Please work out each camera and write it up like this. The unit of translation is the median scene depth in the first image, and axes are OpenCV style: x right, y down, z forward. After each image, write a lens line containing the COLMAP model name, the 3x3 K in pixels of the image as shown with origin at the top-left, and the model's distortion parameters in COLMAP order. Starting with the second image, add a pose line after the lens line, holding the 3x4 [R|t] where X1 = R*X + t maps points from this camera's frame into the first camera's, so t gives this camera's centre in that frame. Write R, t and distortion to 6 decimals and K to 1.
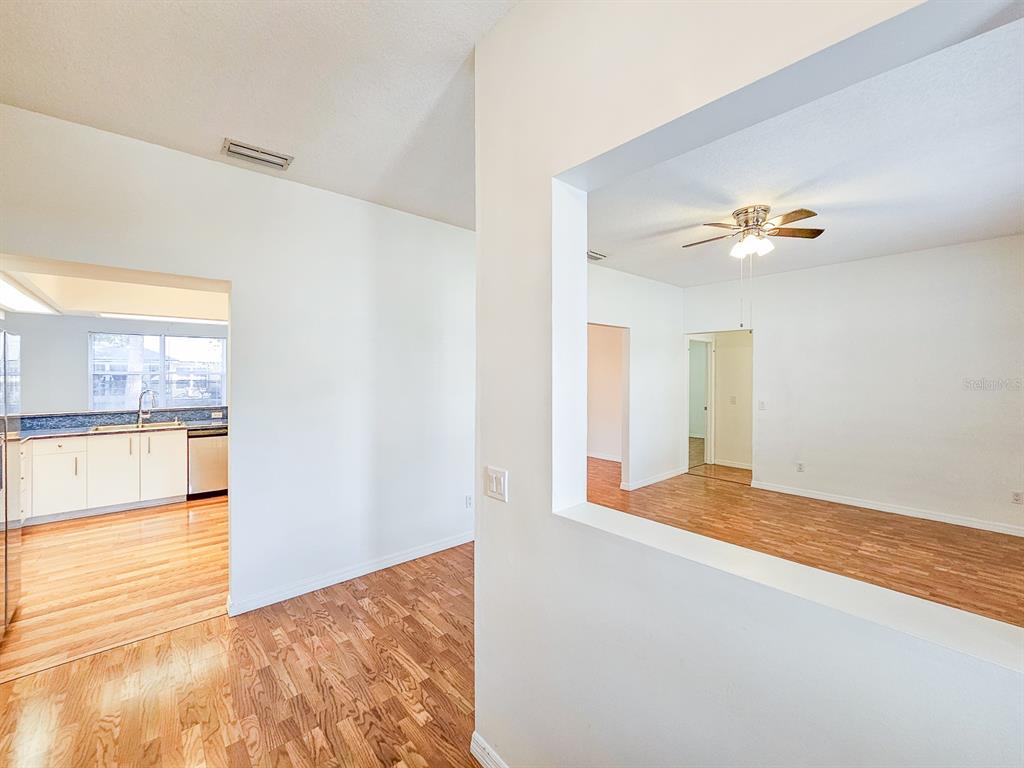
lens RADIAL K [[433.8, 0, 502.5], [0, 433.8, 378.6], [0, 0, 1]] dist [-0.002851, 0.002443]
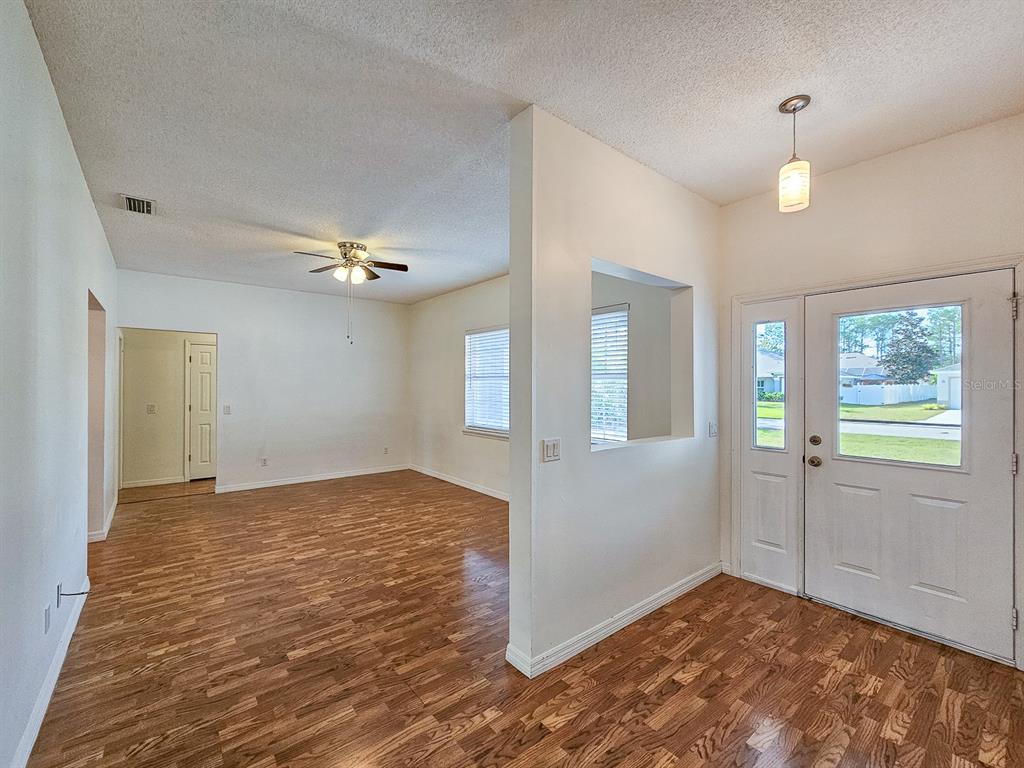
lens RADIAL K [[433.8, 0, 510.3], [0, 433.8, 381.7], [0, 0, 1]] dist [-0.002851, 0.002443]
pose [[0.029108, 0.006746, 0.999554, -0.576497], [0.009450, 0.999931, -0.007023, 0.015786], [-0.999532, 0.009651, 0.029042, 0.451638]]
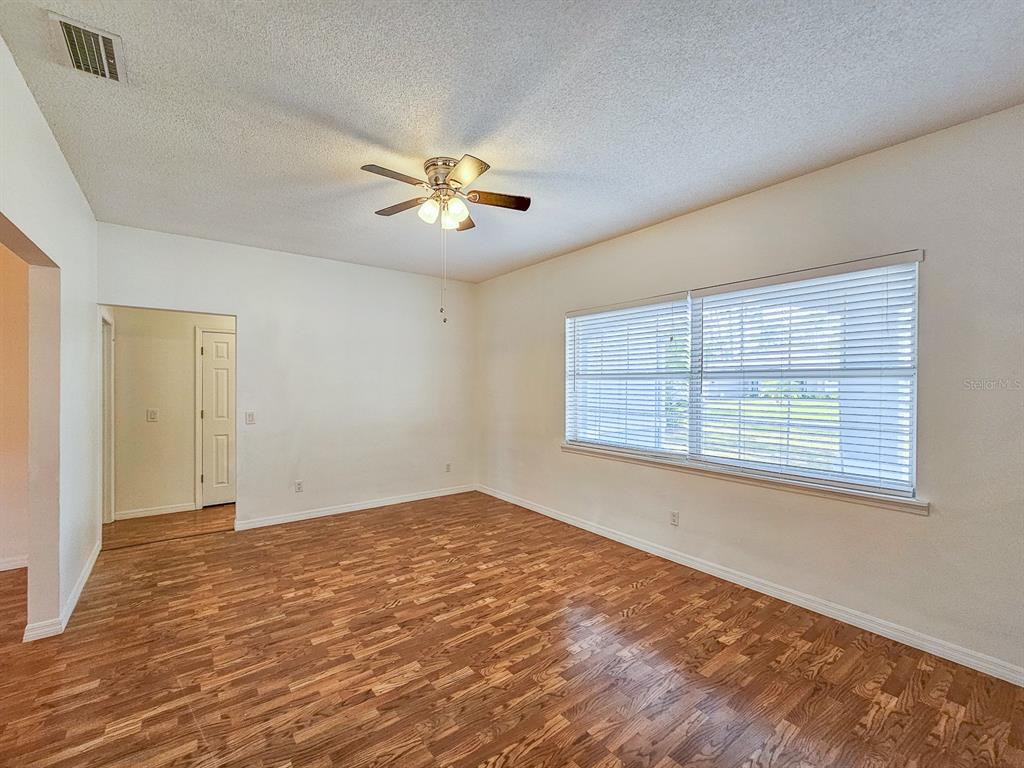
lens RADIAL K [[433.8, 0, 515.6], [0, 433.8, 384.7], [0, 0, 1]] dist [-0.002851, 0.002443]
pose [[0.050376, -0.005191, 0.998717, -0.185309], [0.007543, 0.999960, 0.004817, 0.007374], [-0.998702, 0.007291, 0.050413, 0.735915]]
